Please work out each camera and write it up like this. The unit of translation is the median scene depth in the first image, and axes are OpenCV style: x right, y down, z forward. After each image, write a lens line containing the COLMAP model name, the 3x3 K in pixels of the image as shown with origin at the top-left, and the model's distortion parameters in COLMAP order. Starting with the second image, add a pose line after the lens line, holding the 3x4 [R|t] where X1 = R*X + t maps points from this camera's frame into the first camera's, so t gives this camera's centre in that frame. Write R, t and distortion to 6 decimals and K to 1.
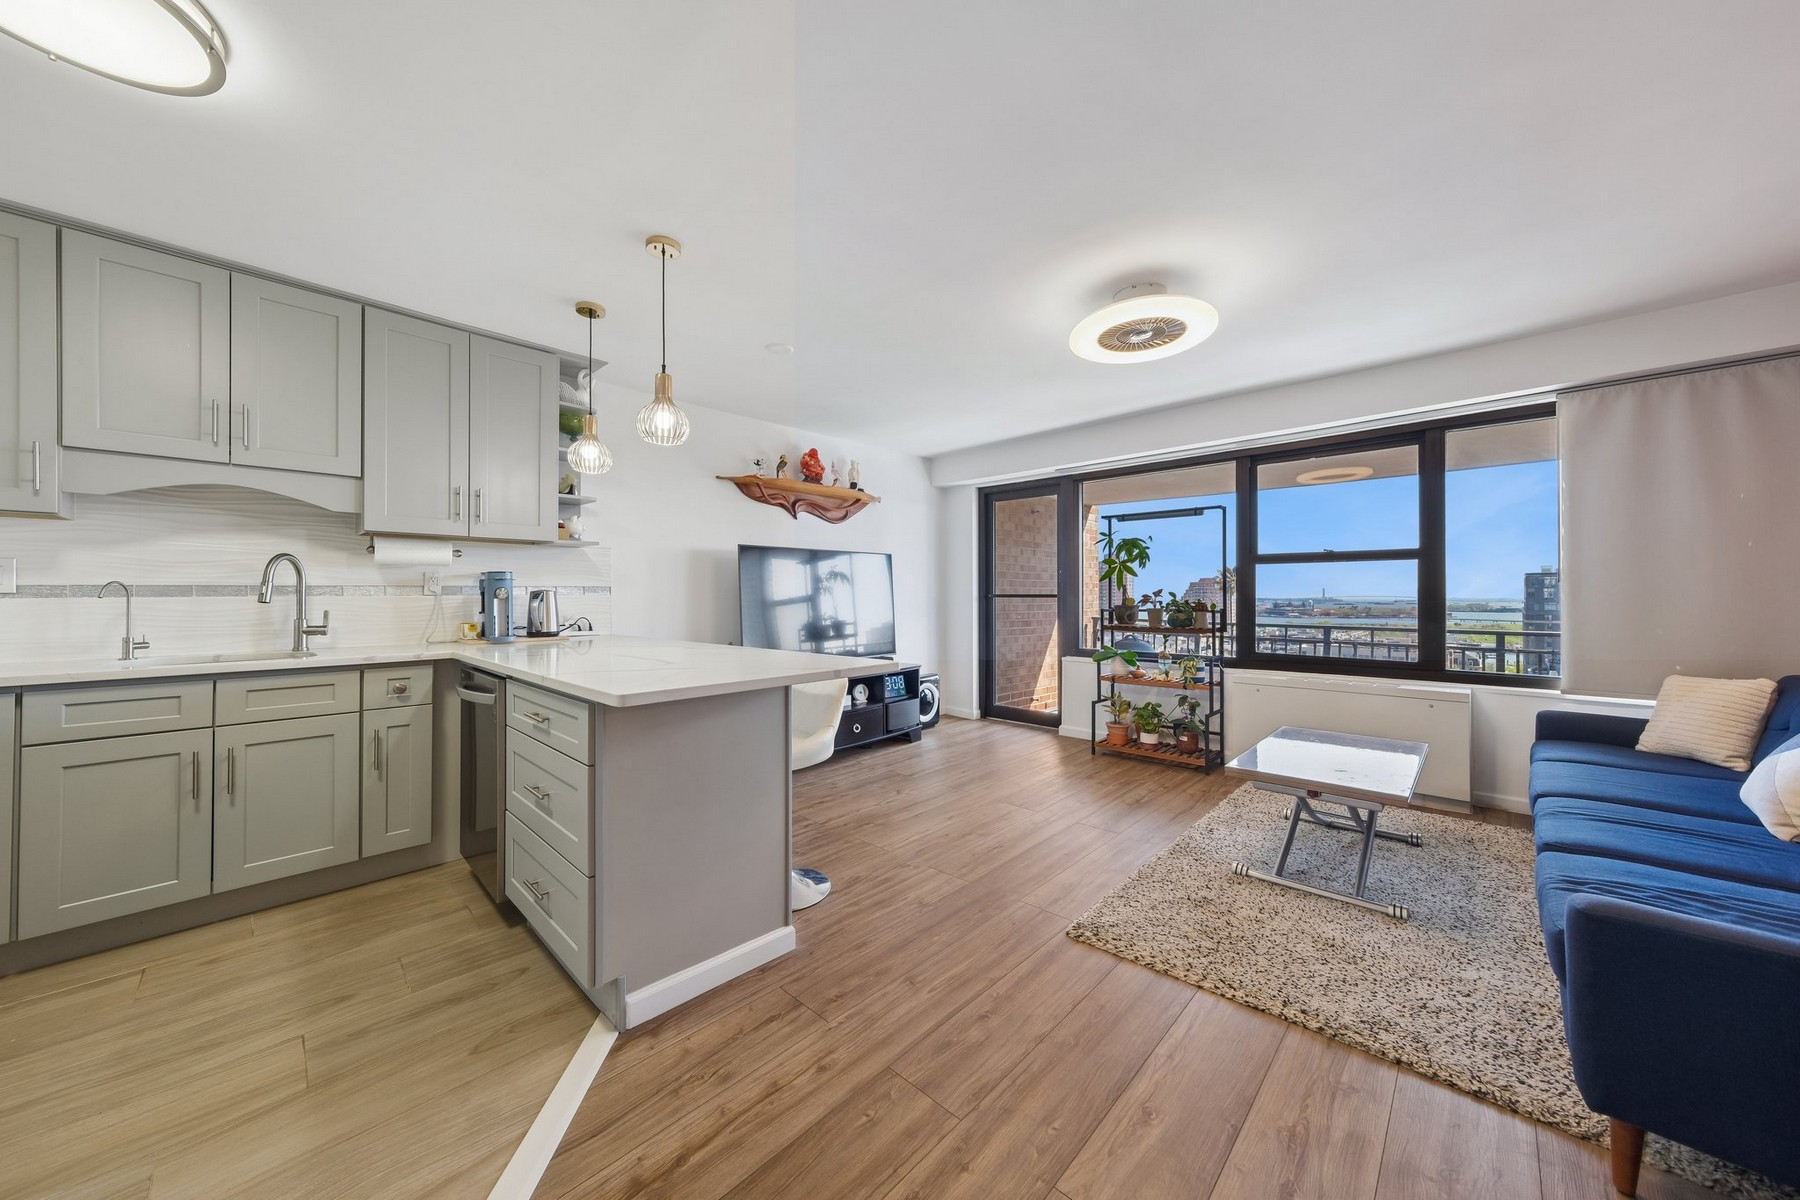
lens RADIAL K [[616.5, 0, 901.7], [0, 616.5, 588.4], [0, 0, 1]] dist [-0.003981, 0.003391]
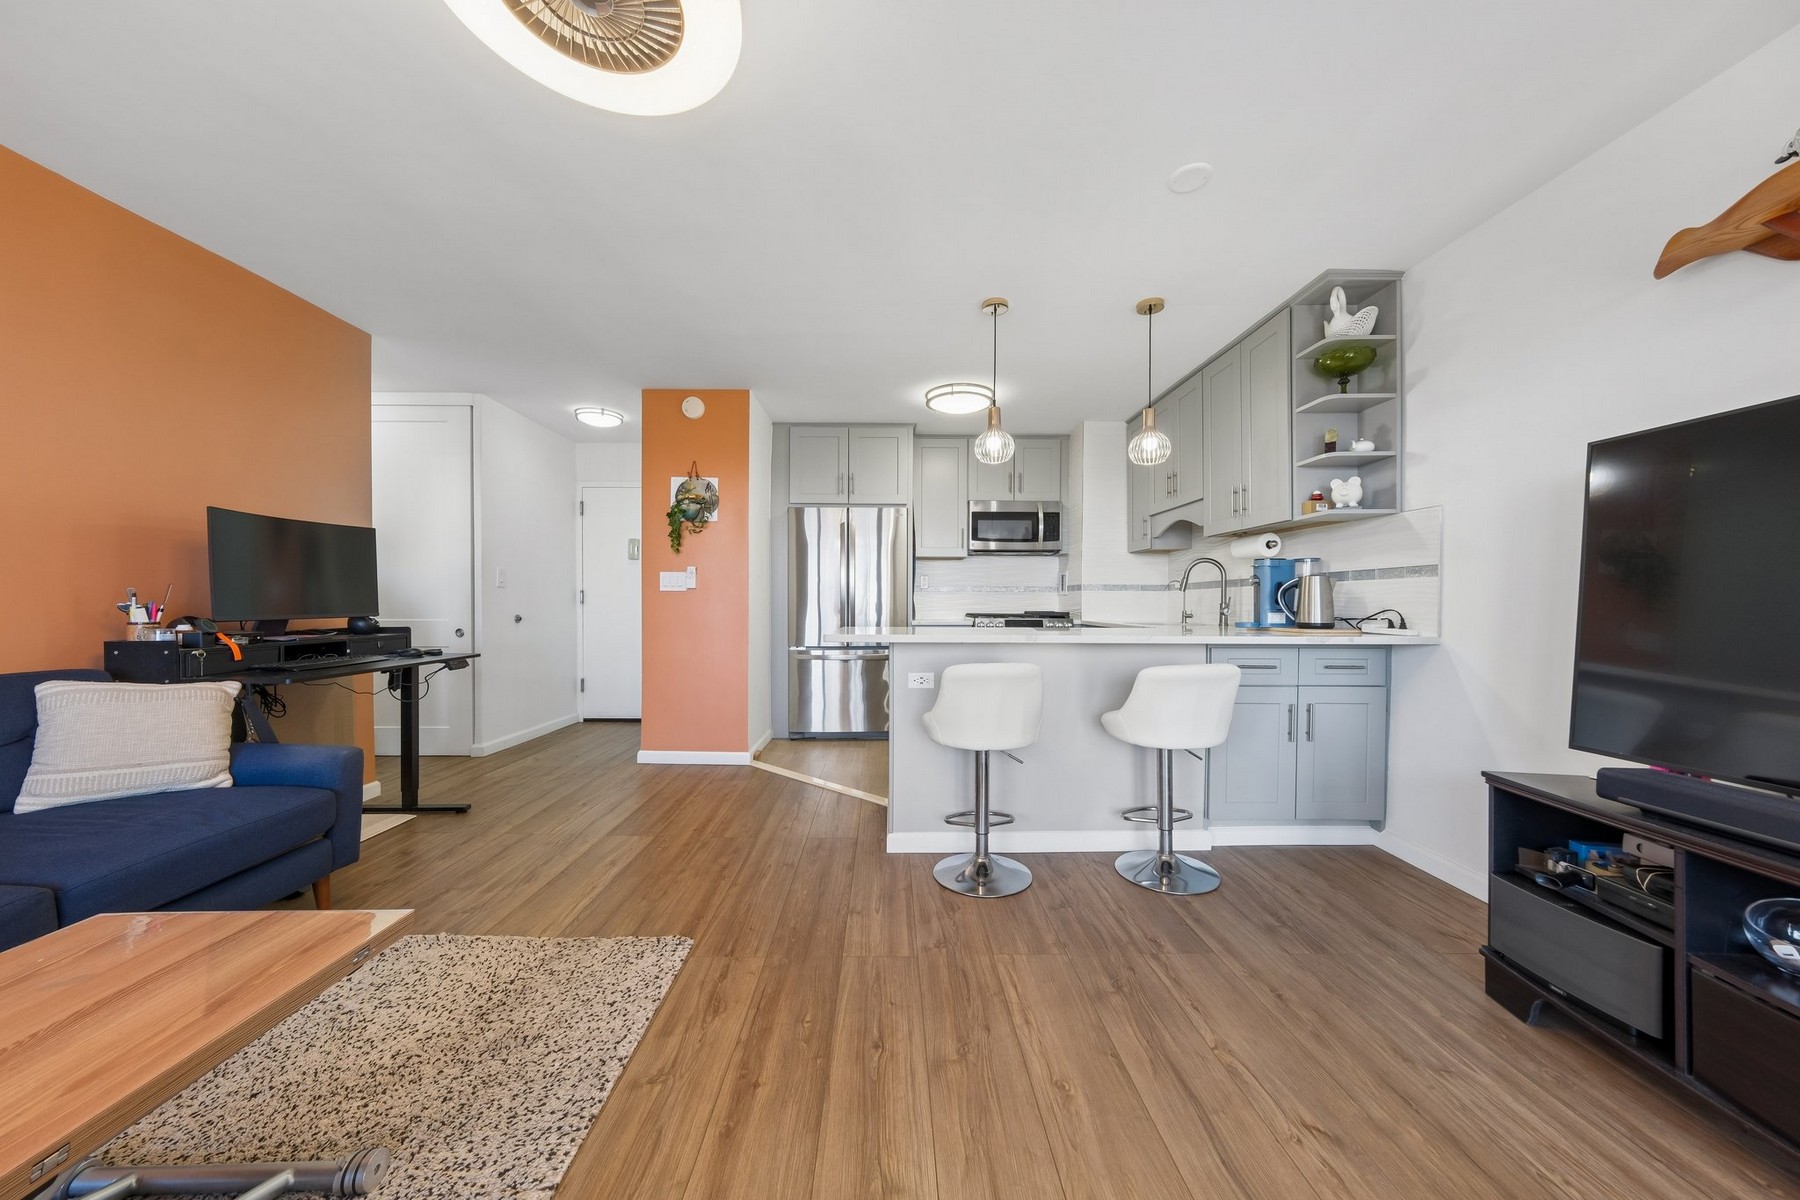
lens RADIAL K [[616.5, 0, 897.3], [0, 616.5, 610.2], [0, 0, 1]] dist [-0.003981, 0.003391]
pose [[-0.713779, 0.010533, -0.700292, 0.422064], [0.009143, 0.999942, 0.005720, 0.039813], [0.700312, -0.002320, -0.713833, 1.147421]]
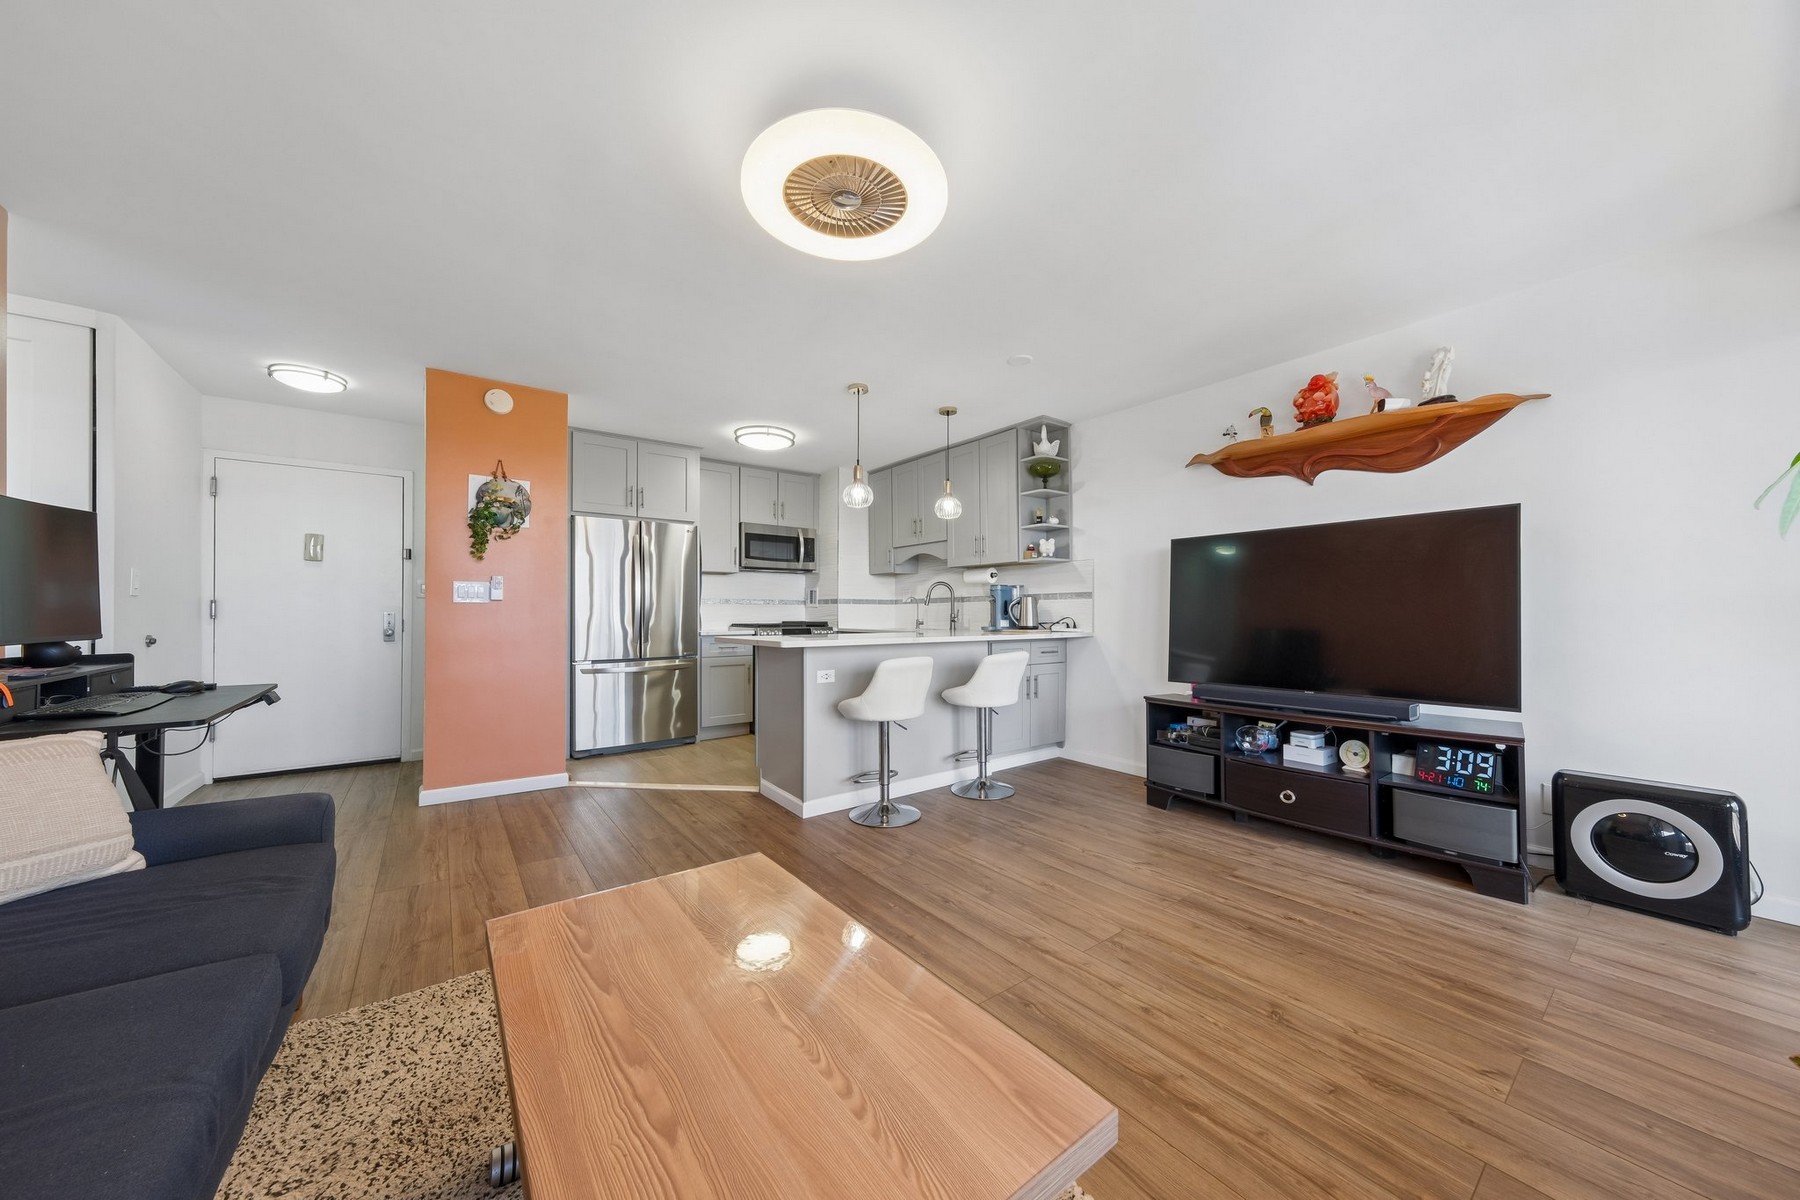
lens RADIAL K [[616.5, 0, 899.2], [0, 616.5, 610.1], [0, 0, 1]] dist [-0.003981, 0.003391]
pose [[-0.160946, -0.000337, -0.986963, 0.802183], [0.015569, 0.999875, -0.002880, 0.032277], [0.986840, -0.015830, -0.160921, 0.891037]]
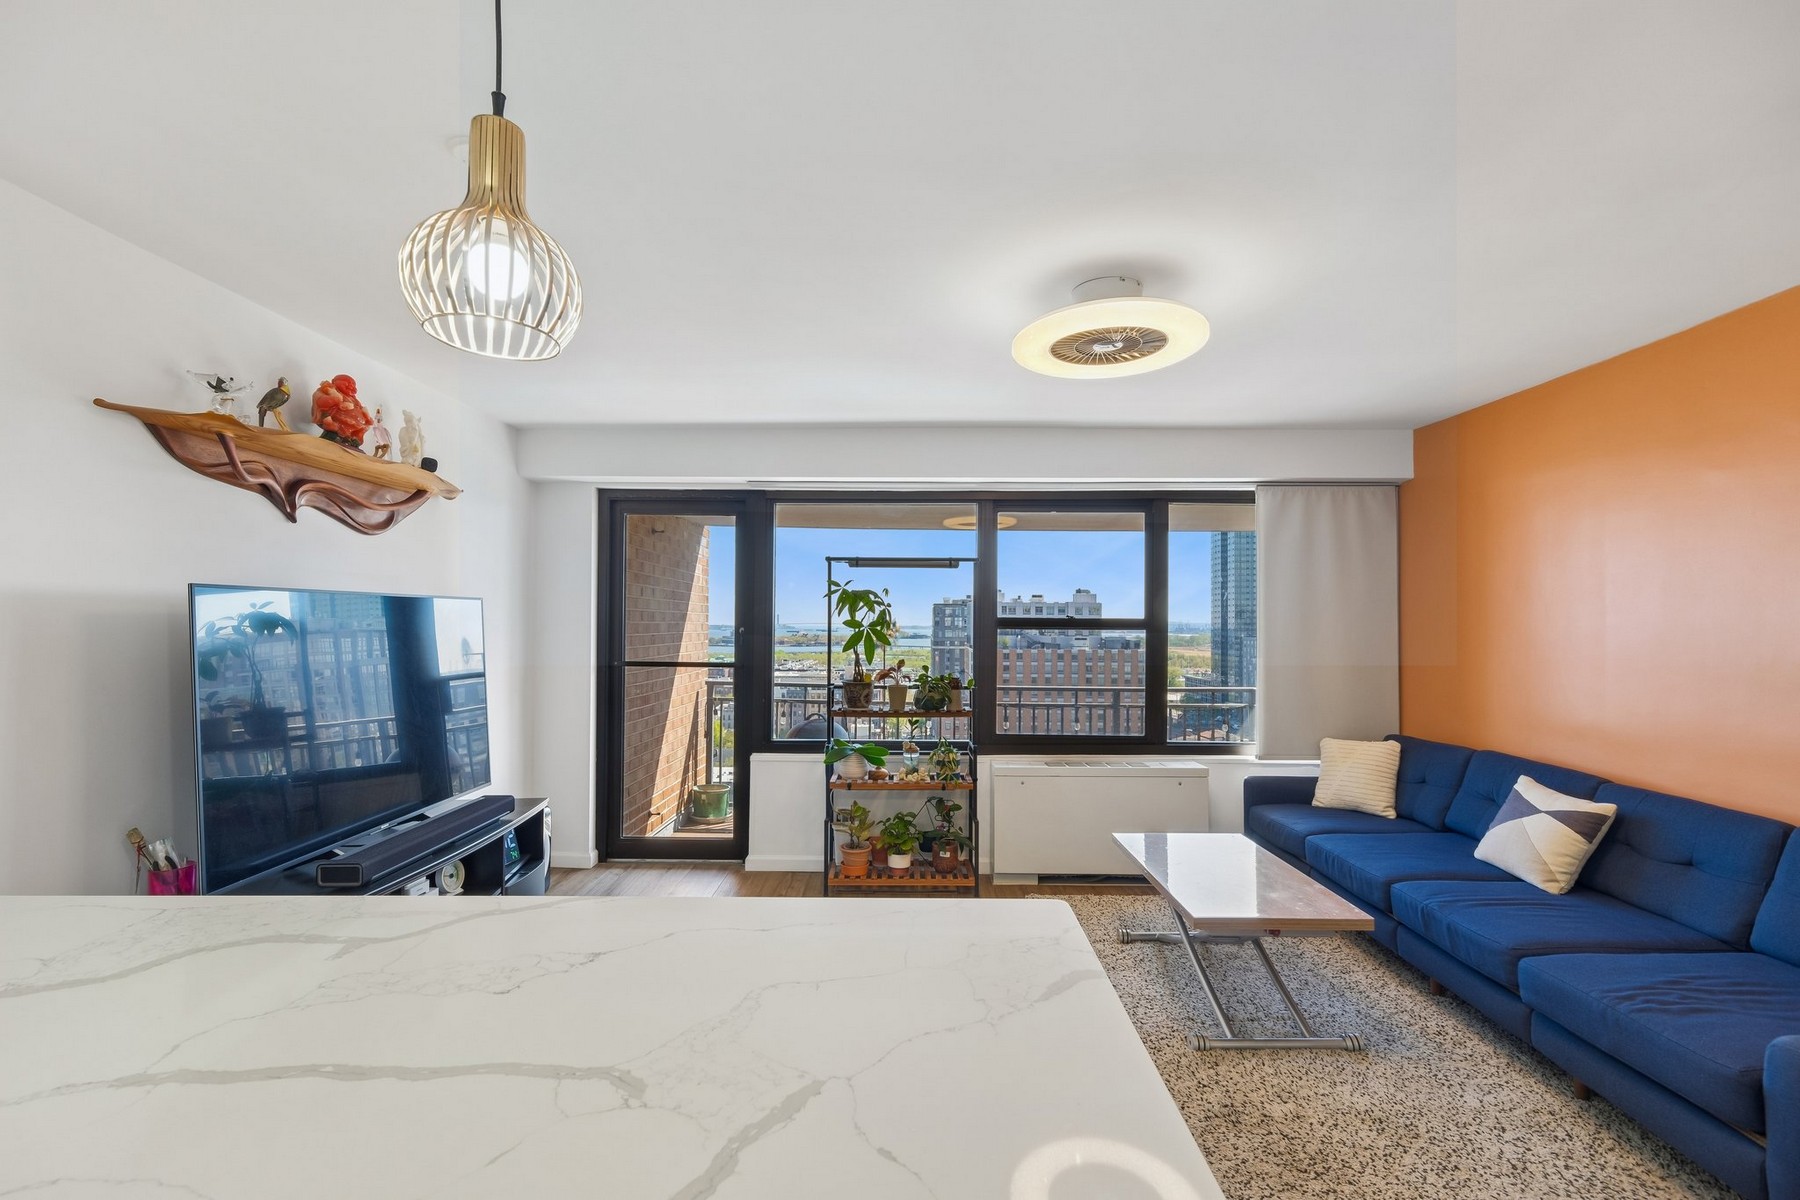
lens RADIAL K [[791.6, 0, 899.3], [0, 791.6, 612.6], [0, 0, 1]] dist [0.000531, 0.001548]
pose [[0.736117, 0.015399, 0.676679, -0.324841], [-0.014578, 0.999870, -0.006896, -0.066149], [-0.676697, -0.004788, 0.736246, 0.370776]]
